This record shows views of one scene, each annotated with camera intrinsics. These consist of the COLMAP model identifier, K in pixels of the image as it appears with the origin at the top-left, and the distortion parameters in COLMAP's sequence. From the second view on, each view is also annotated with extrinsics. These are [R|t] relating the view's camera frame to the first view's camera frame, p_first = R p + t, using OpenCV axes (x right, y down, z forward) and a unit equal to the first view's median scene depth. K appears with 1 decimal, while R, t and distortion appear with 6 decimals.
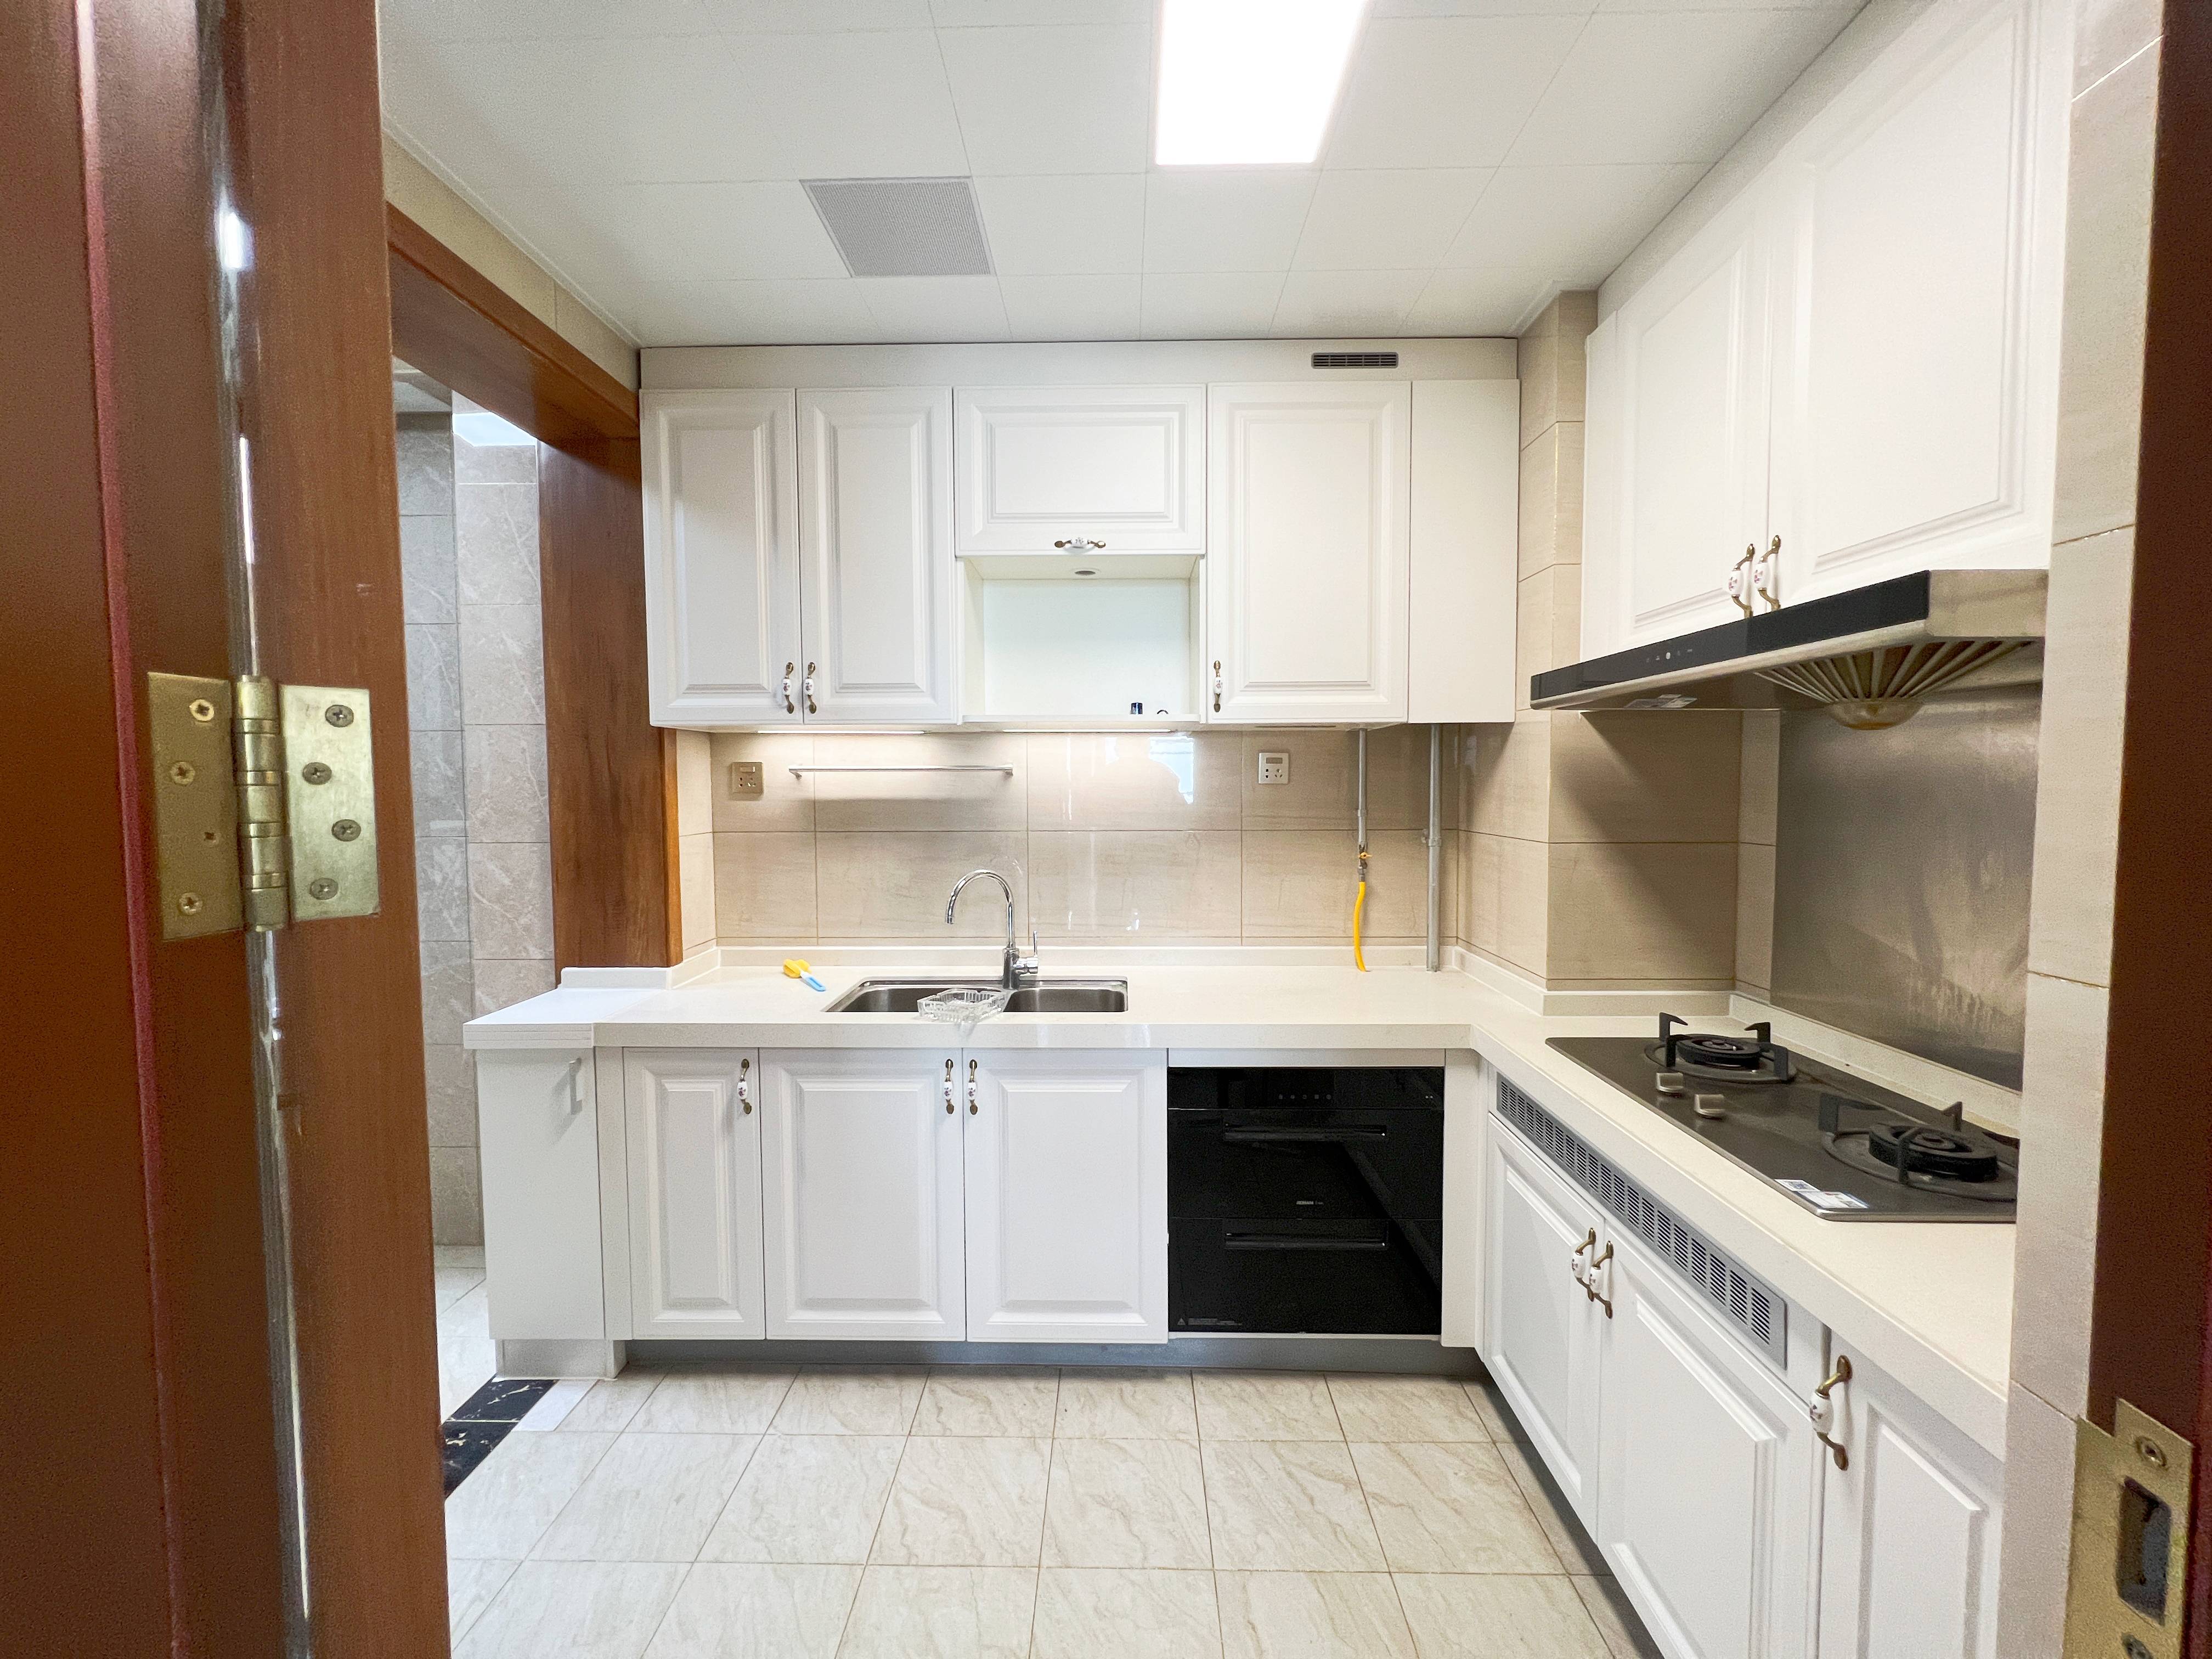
lens RADIAL K [[890.8, 0, 1106.0], [0, 890.8, 829.5], [0, 0, 1]] dist [0.000190, 0.000127]
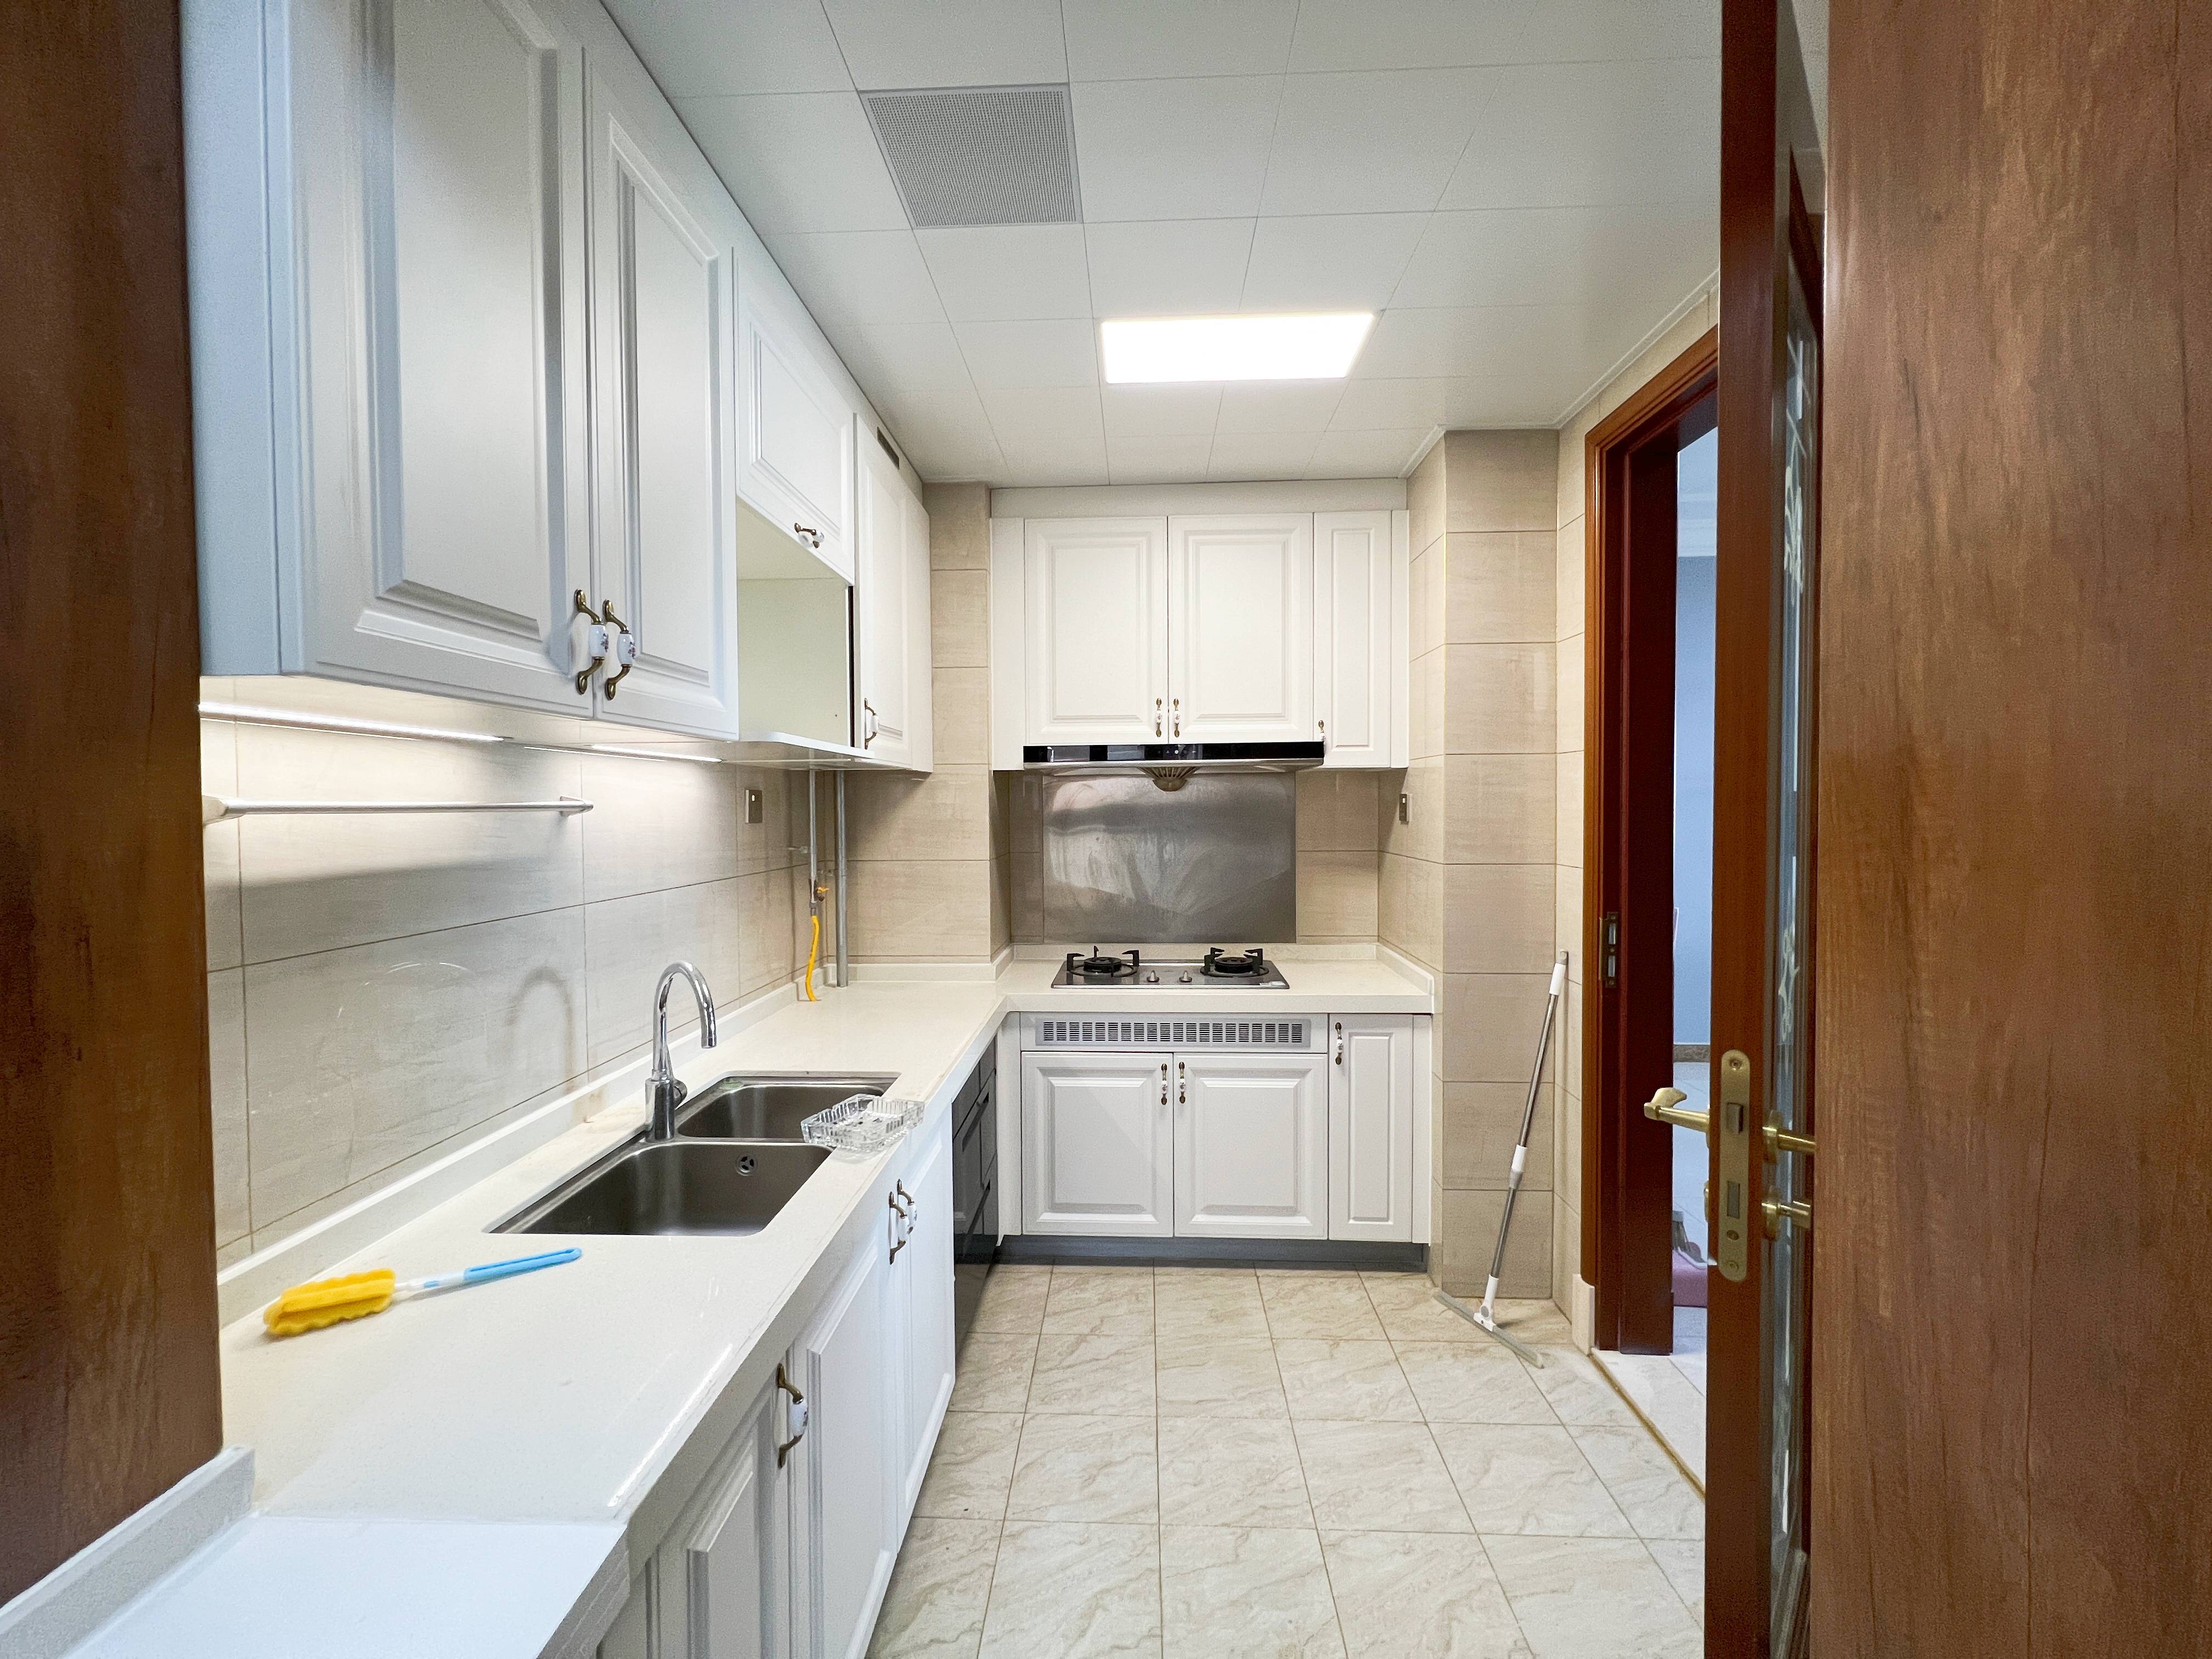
lens RADIAL K [[890.8, 0, 1106.0], [0, 890.8, 829.5], [0, 0, 1]] dist [0.000190, 0.000127]
pose [[0.015012, -0.025411, 0.999564, -1.055554], [0.060051, 0.997895, 0.024466, -0.065130], [-0.998082, 0.059657, 0.016506, 0.899553]]
